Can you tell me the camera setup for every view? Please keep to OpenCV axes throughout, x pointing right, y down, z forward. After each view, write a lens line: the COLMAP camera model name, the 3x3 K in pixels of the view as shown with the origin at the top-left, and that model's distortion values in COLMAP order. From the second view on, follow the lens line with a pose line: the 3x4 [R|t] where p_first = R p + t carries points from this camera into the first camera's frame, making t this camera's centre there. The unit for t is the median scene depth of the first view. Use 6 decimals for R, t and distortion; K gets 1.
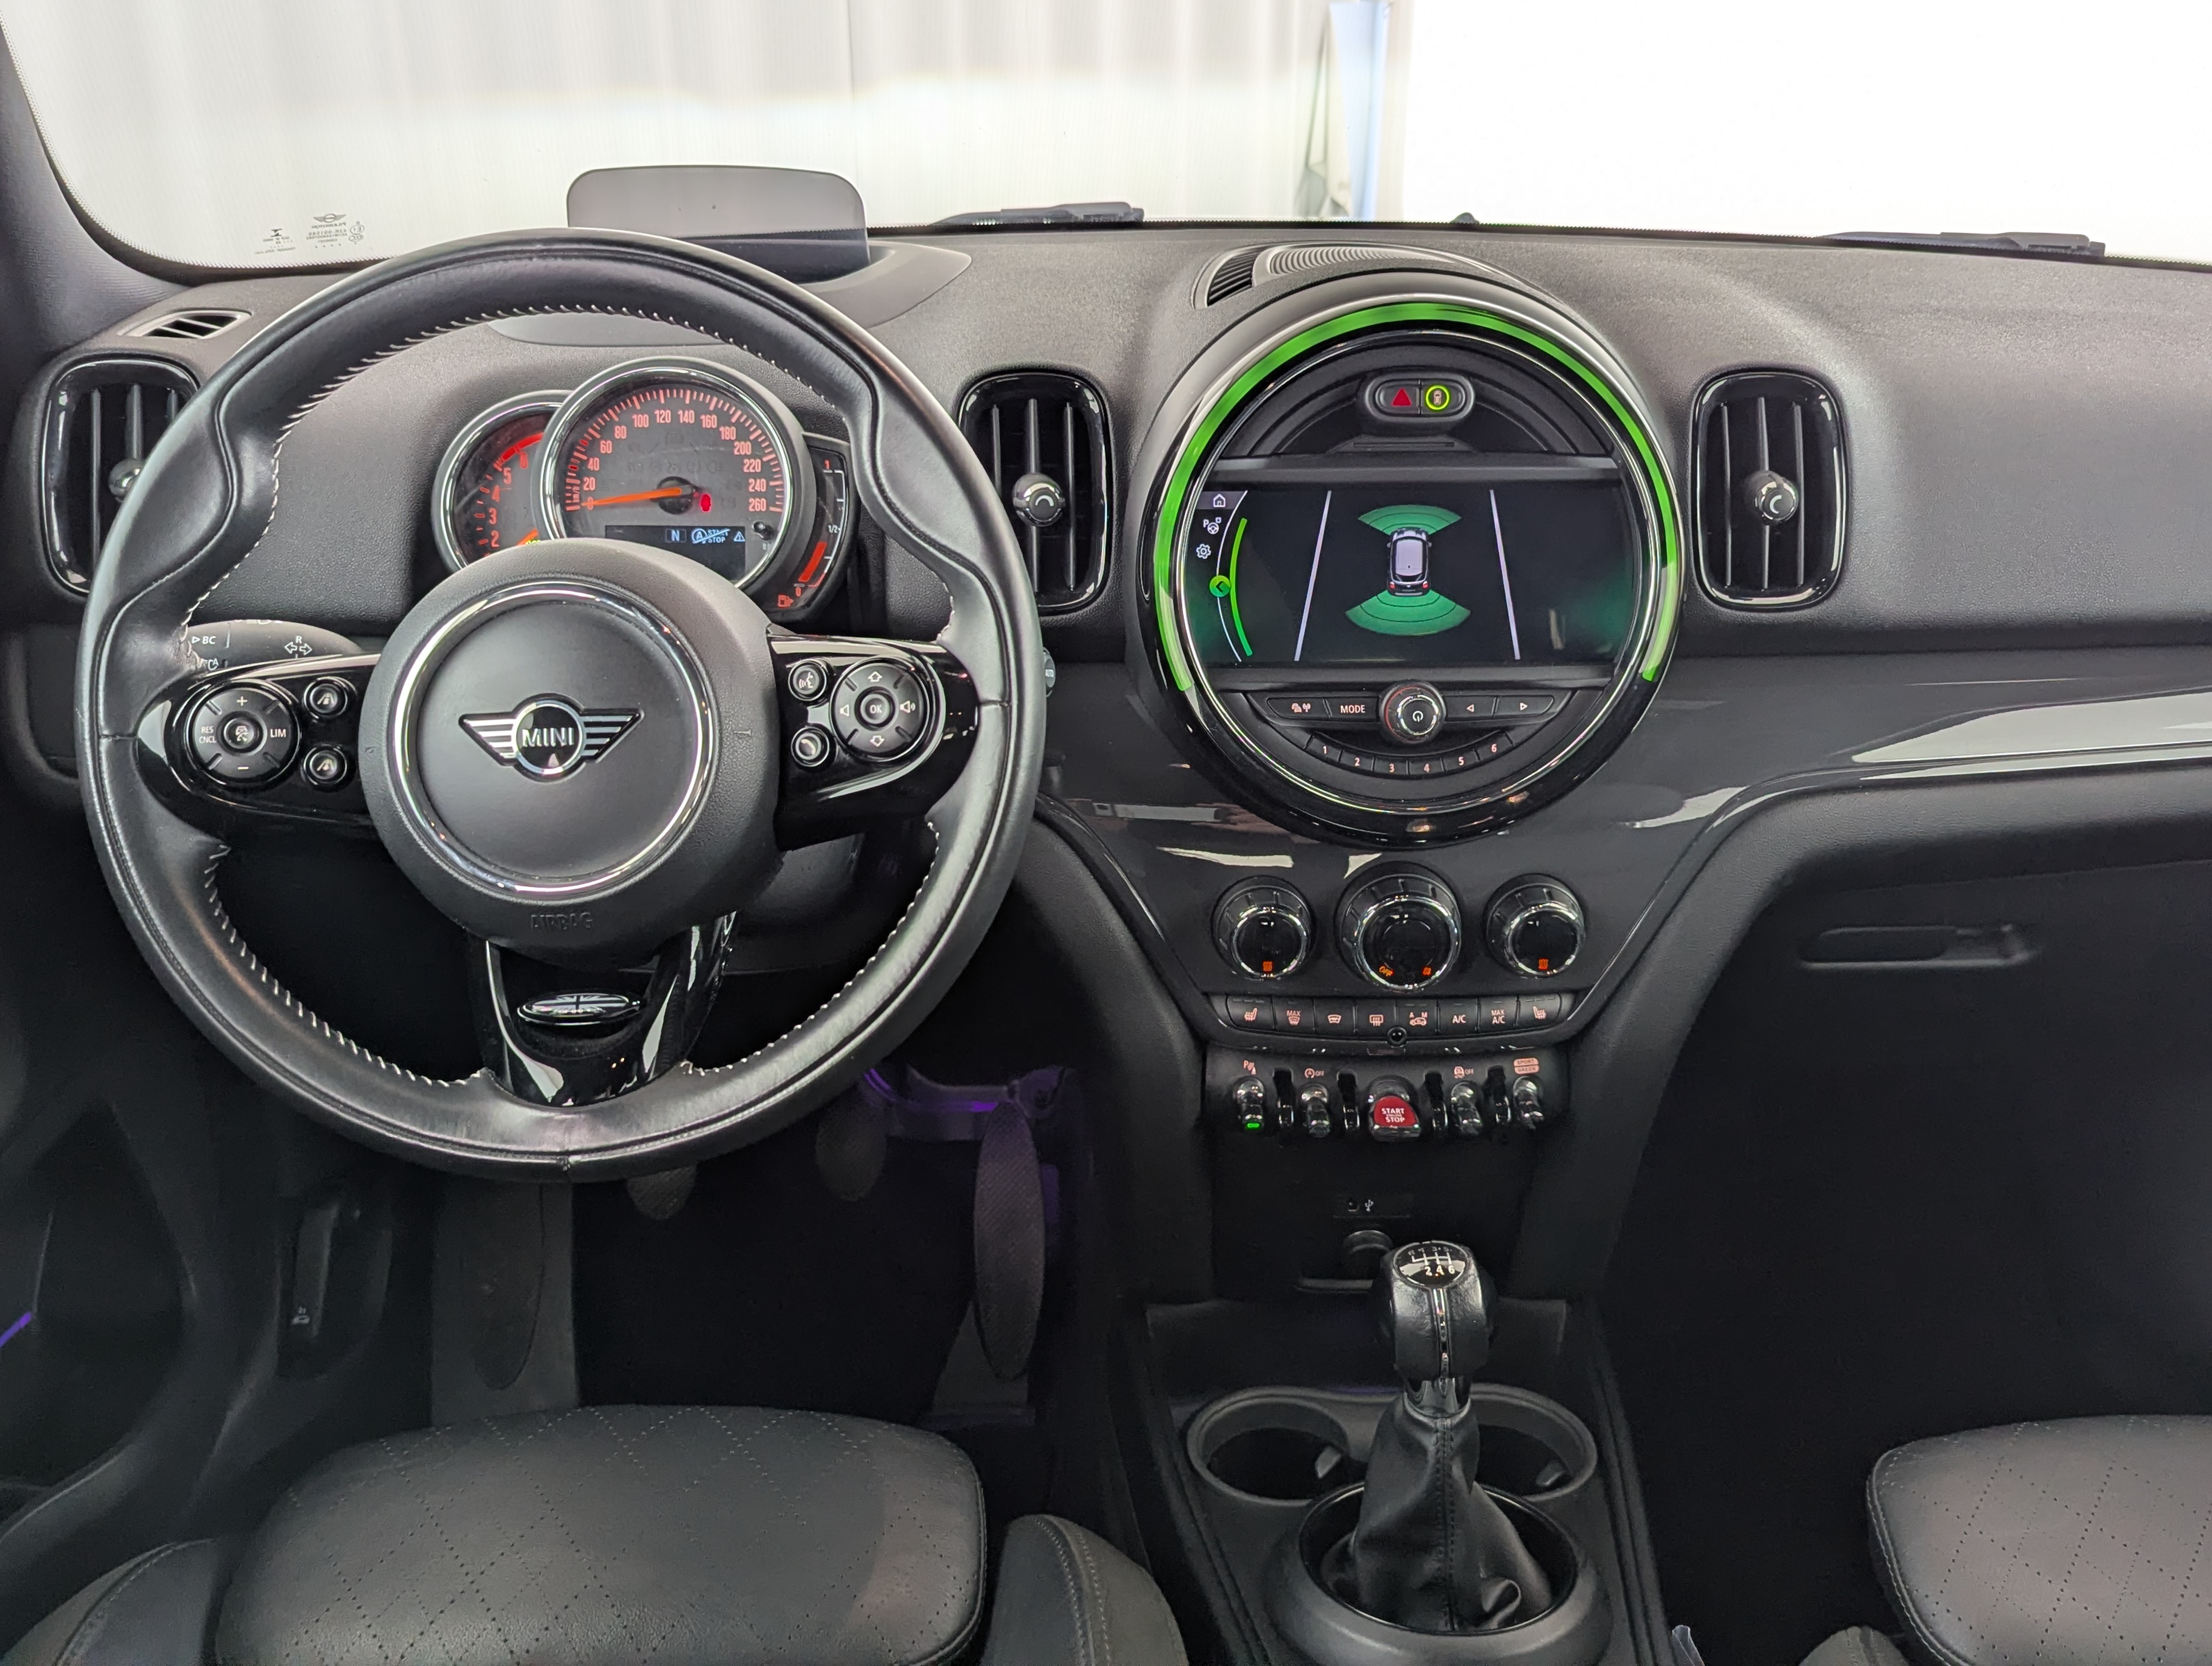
lens RADIAL K [[1934.5, 0, 1106.0], [0, 1934.5, 833.0], [0, 0, 1]] dist [0.038475, -0.051914]
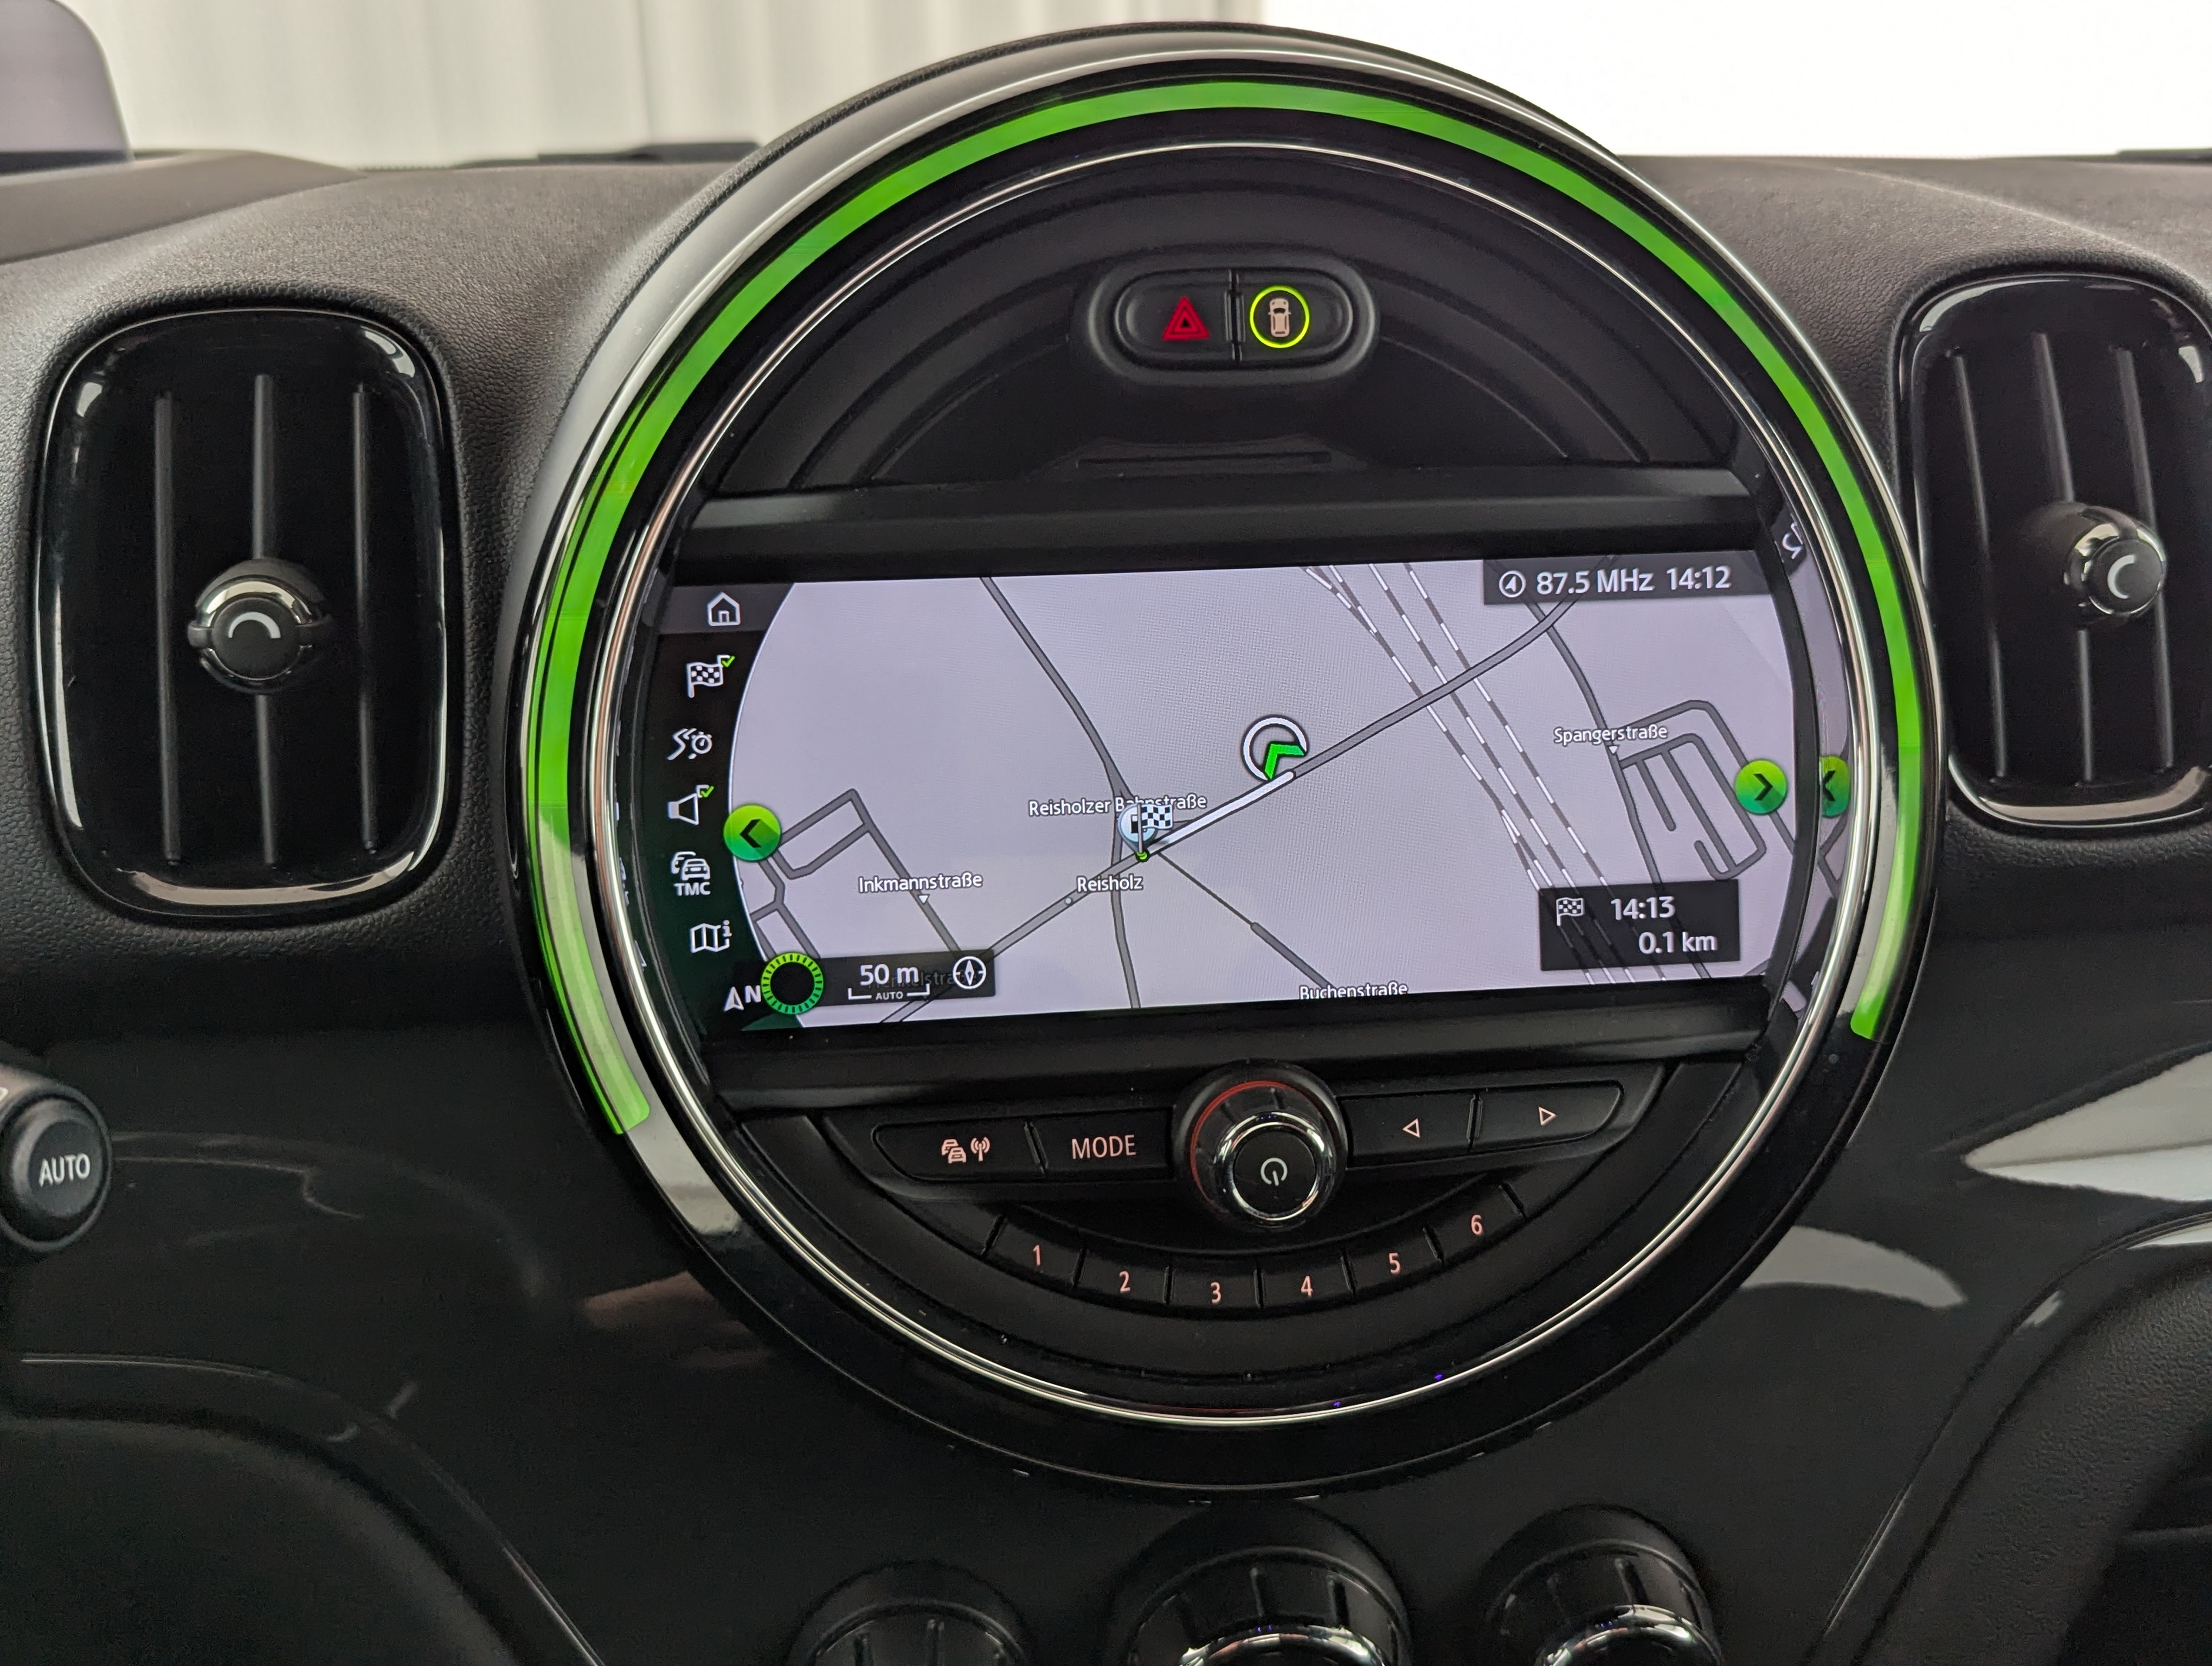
lens RADIAL K [[1934.5, 0, 1106.0], [0, 1934.5, 833.0], [0, 0, 1]] dist [0.038475, -0.051914]
pose [[0.997279, -0.040889, 0.061335, 0.103533], [0.045346, 0.996292, -0.073118, -0.093699], [-0.058117, 0.075701, 0.995435, 0.598036]]
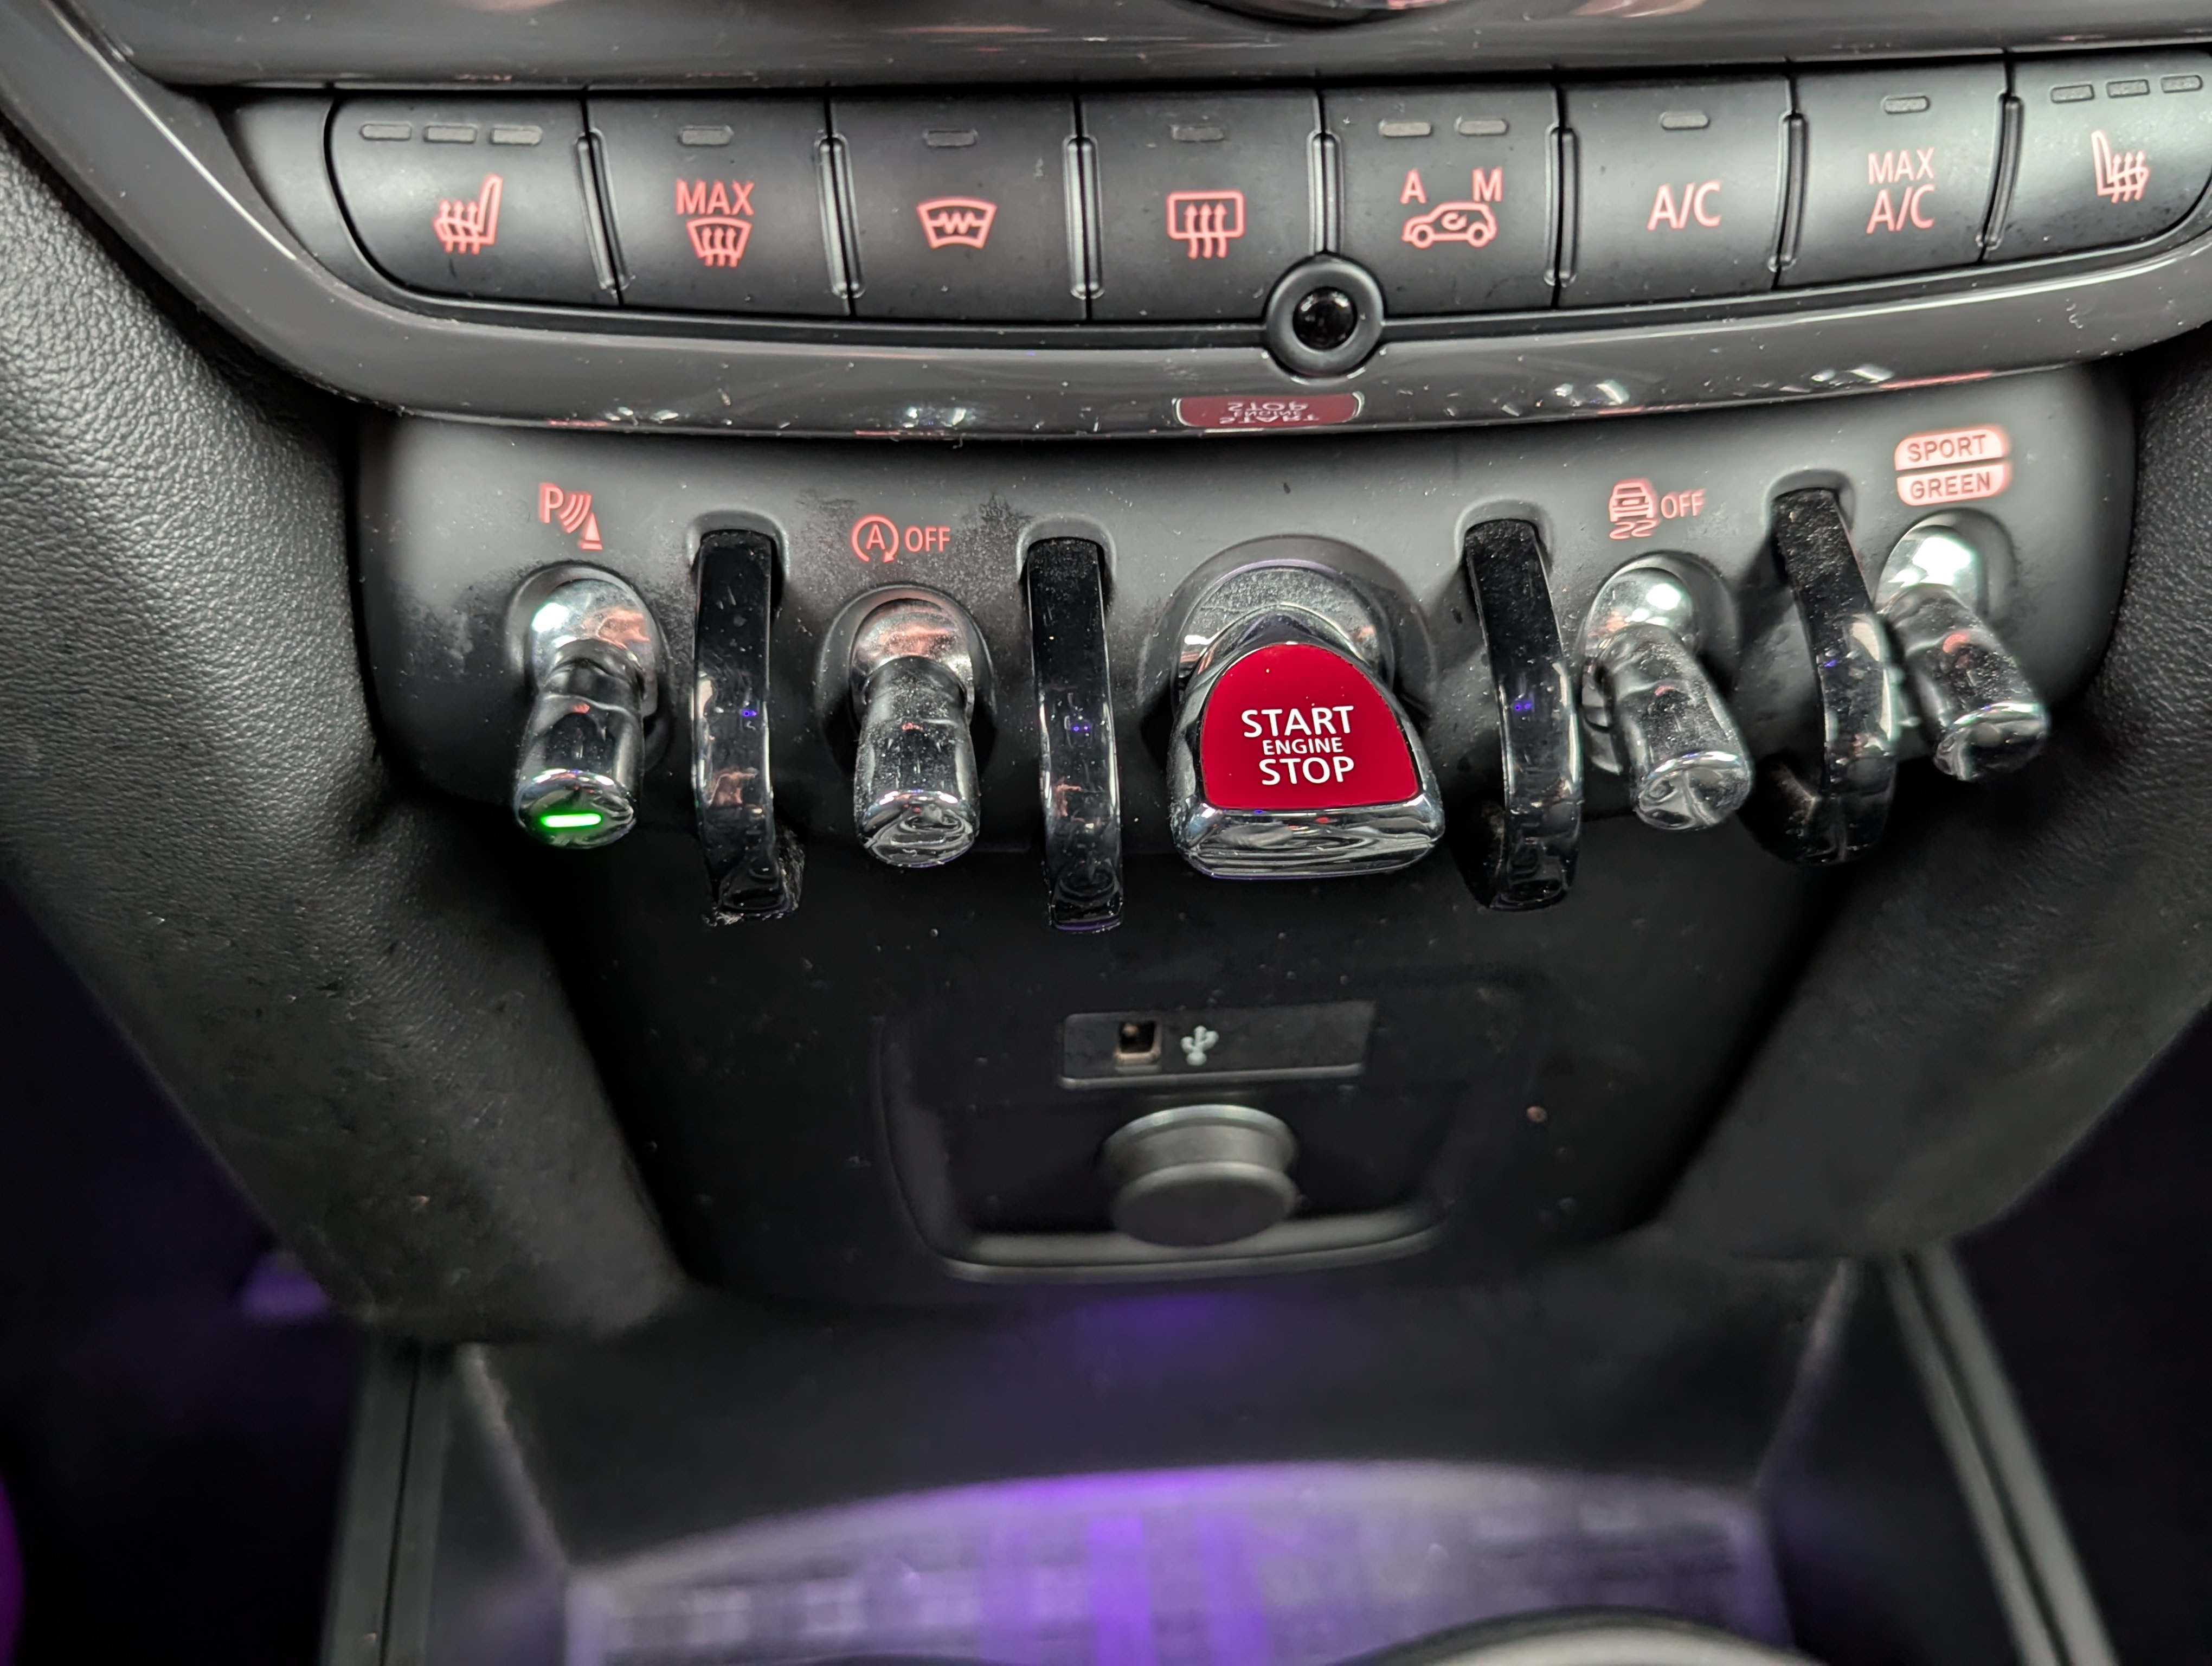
lens RADIAL K [[1934.5, 0, 1106.0], [0, 1934.5, 833.0], [0, 0, 1]] dist [0.038475, -0.051914]
pose [[0.998894, -0.033187, 0.033297, 0.124615], [0.020990, 0.948601, 0.315778, 0.093931], [-0.042065, -0.314730, 0.948249, 0.828300]]
